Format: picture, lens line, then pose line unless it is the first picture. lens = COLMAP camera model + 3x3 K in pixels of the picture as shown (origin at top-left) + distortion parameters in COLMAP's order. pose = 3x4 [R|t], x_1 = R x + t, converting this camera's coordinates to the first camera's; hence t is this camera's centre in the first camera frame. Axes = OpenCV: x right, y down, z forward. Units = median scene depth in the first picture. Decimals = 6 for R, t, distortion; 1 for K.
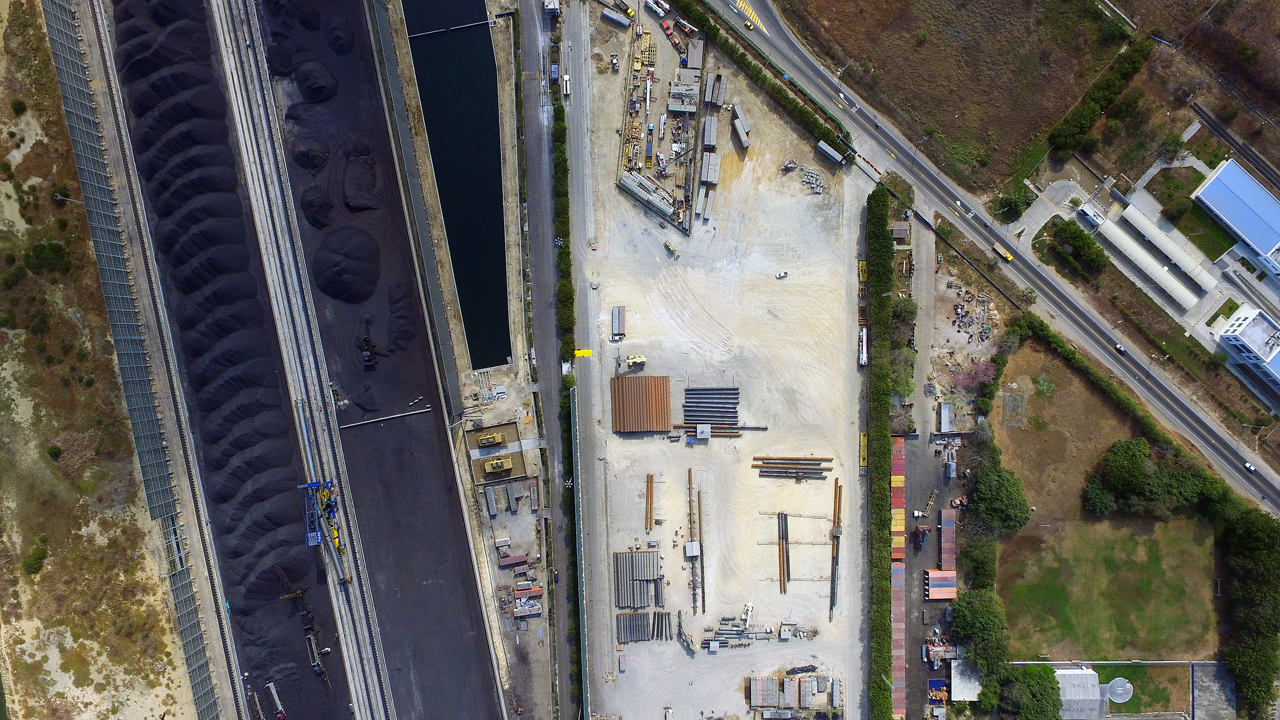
lens RADIAL K [[740.5, 0, 649.7], [0, 740.5, 363.2], [0, 0, 1]] dist [-0.007099, 0.008695]
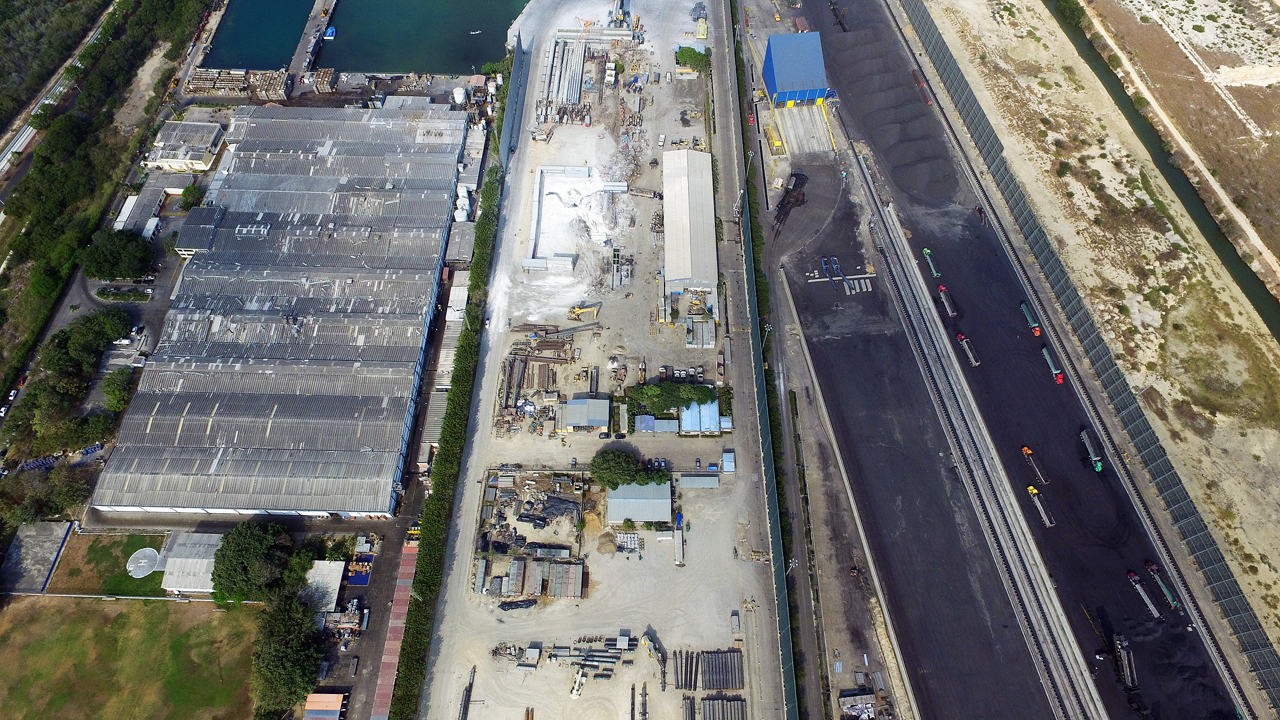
lens RADIAL K [[740.5, 0, 643.8], [0, 740.5, 356.6], [0, 0, 1]] dist [-0.007099, 0.008695]
pose [[-0.999050, -0.043407, 0.003876, 0.074035], [0.039809, -0.872811, 0.486433, 0.261223], [-0.017732, 0.486125, 0.873709, 0.141454]]
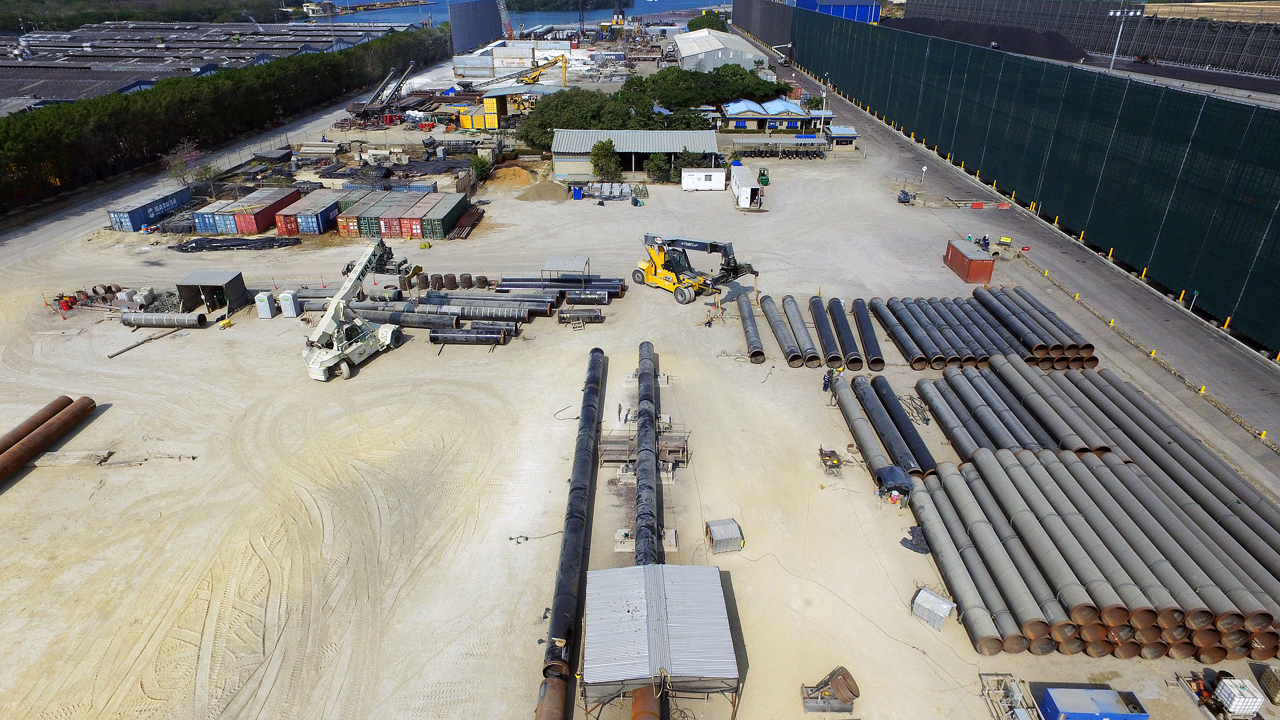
lens RADIAL K [[740.5, 0, 639.2], [0, 740.5, 356.3], [0, 0, 1]] dist [-0.007099, 0.008695]
pose [[-0.998908, -0.022327, 0.041031, 0.056431], [0.046709, -0.487563, 0.871837, 0.183033], [0.000539, 0.872802, 0.488074, 0.912481]]
